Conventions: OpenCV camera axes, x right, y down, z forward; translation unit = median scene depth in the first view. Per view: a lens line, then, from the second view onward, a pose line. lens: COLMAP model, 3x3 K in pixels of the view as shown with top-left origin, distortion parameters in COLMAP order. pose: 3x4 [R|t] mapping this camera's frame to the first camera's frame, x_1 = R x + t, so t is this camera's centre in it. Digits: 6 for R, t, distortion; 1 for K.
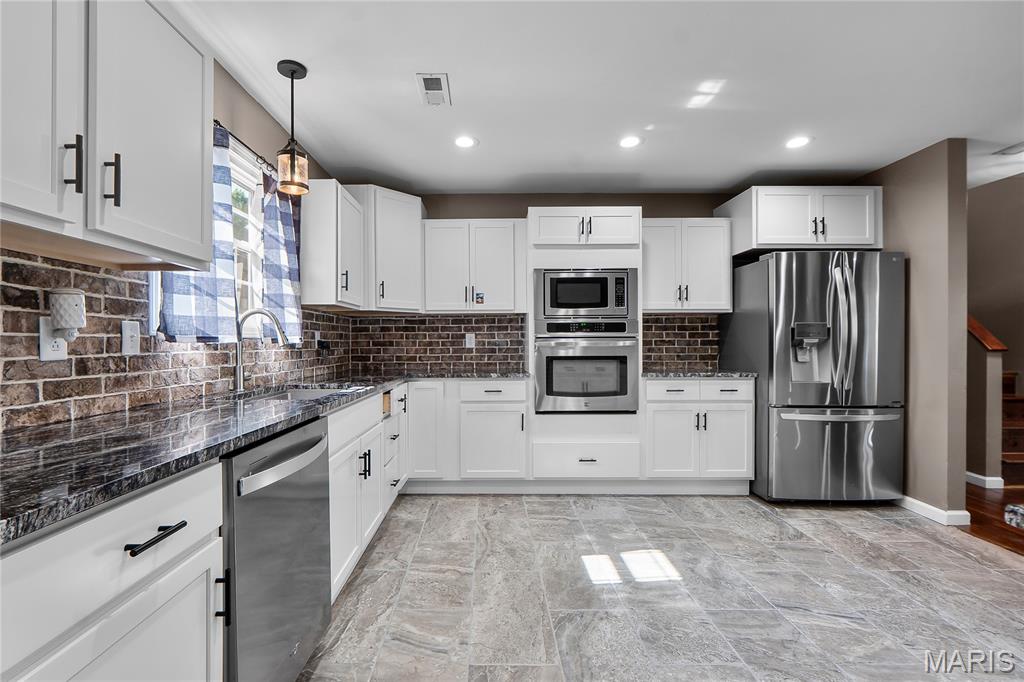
lens RADIAL K [[437.9, 0, 490.8], [0, 437.9, 348.5], [0, 0, 1]] dist [-0.004579, 0.000492]
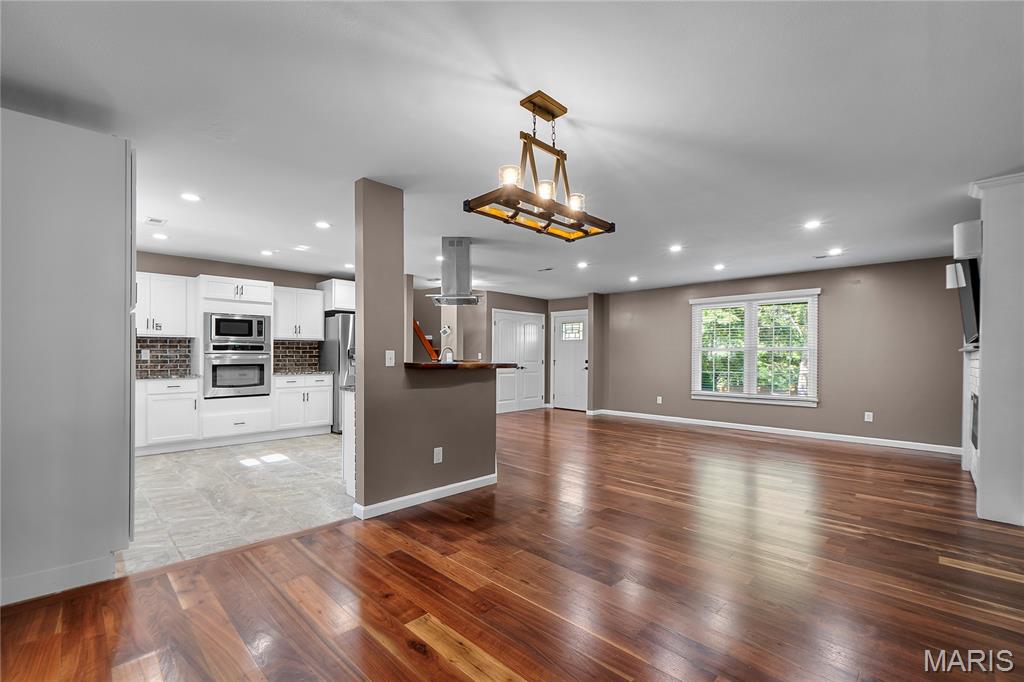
lens RADIAL K [[424.4, 0, 505.2], [0, 424.4, 348.3], [0, 0, 1]] dist [-0.011270, 0.000068]
pose [[0.678681, 0.013708, 0.734305, -0.301018], [0.004537, 0.999728, -0.022857, -0.002518], [-0.734419, 0.018845, 0.678435, -0.932348]]
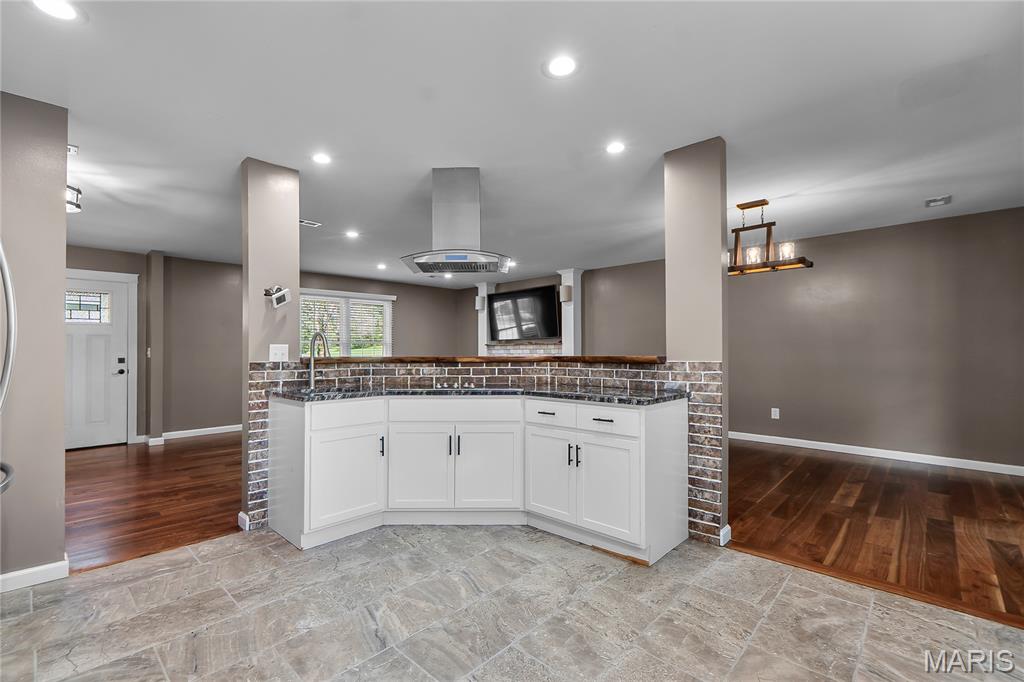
lens RADIAL K [[437.9, 0, 496.1], [0, 437.9, 343.5], [0, 0, 1]] dist [-0.004579, 0.000492]
pose [[-0.717350, 0.013829, 0.696576, -0.083032], [0.005144, 0.999881, -0.014553, -0.008952], [-0.696694, -0.006856, -0.717336, 0.890082]]
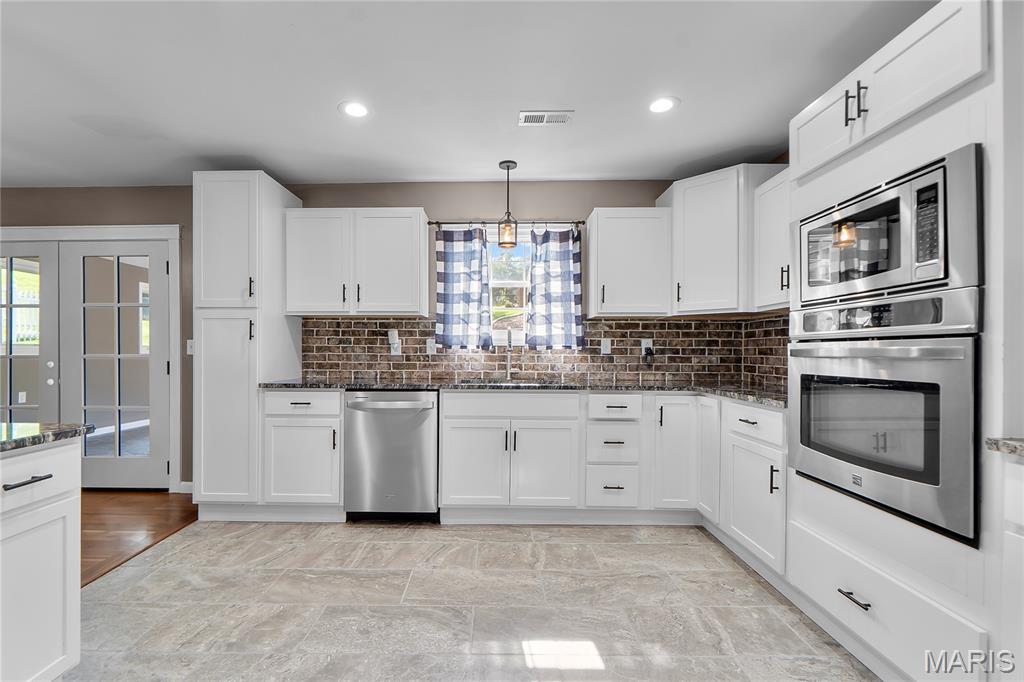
lens RADIAL K [[456.1, 0, 493.1], [0, 456.1, 357.1], [0, 0, 1]] dist [-0.010257, 0.000489]
pose [[0.002836, 0.016982, -0.999852, 0.711892], [-0.016568, 0.999719, 0.016933, -0.007359], [0.999859, 0.016517, 0.003117, 0.612017]]
